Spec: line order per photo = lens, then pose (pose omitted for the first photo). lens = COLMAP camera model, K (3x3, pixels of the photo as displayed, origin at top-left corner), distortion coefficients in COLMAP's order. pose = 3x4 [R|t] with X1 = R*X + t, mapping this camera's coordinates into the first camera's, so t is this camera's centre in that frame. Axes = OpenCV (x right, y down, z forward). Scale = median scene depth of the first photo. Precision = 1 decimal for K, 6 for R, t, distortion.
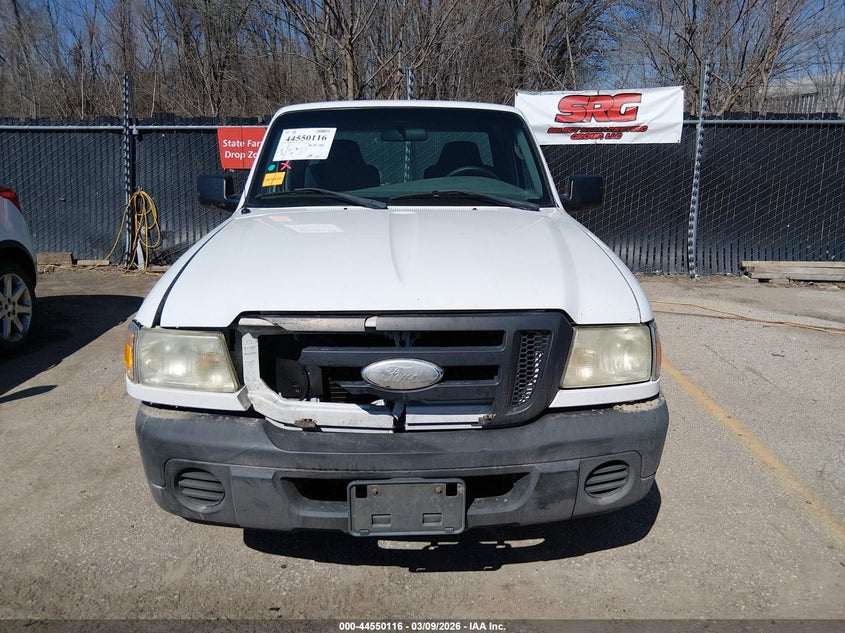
lens RADIAL K [[641.6, 0, 421.3], [0, 641.6, 328.4], [0, 0, 1]] dist [0.057767, -0.113206]
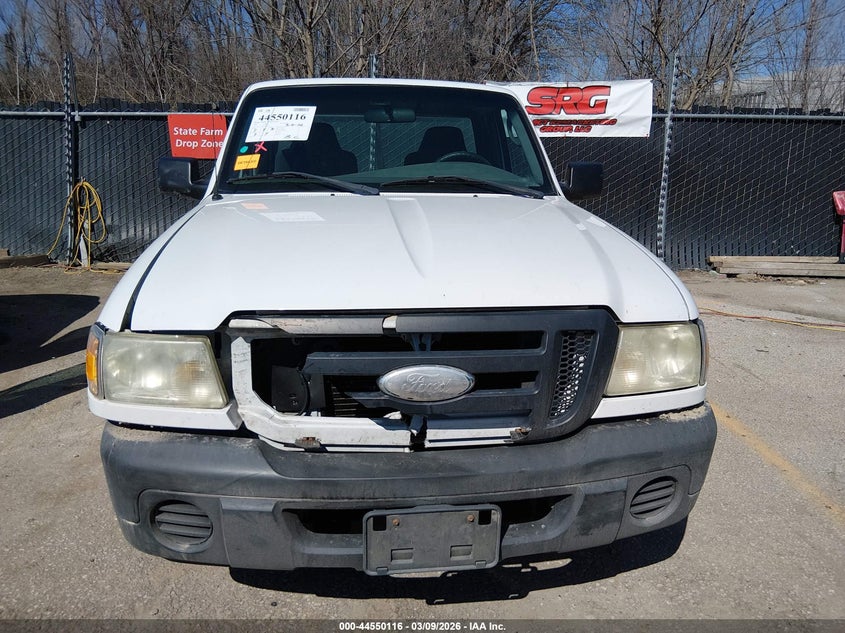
lens RADIAL K [[641.6, 0, 421.3], [0, 641.6, 328.4], [0, 0, 1]] dist [0.057767, -0.113206]
pose [[0.997017, -0.009987, 0.076538, -0.076506], [0.009667, 0.999943, 0.004546, -0.004186], [-0.076579, -0.003793, 0.997056, 0.116270]]
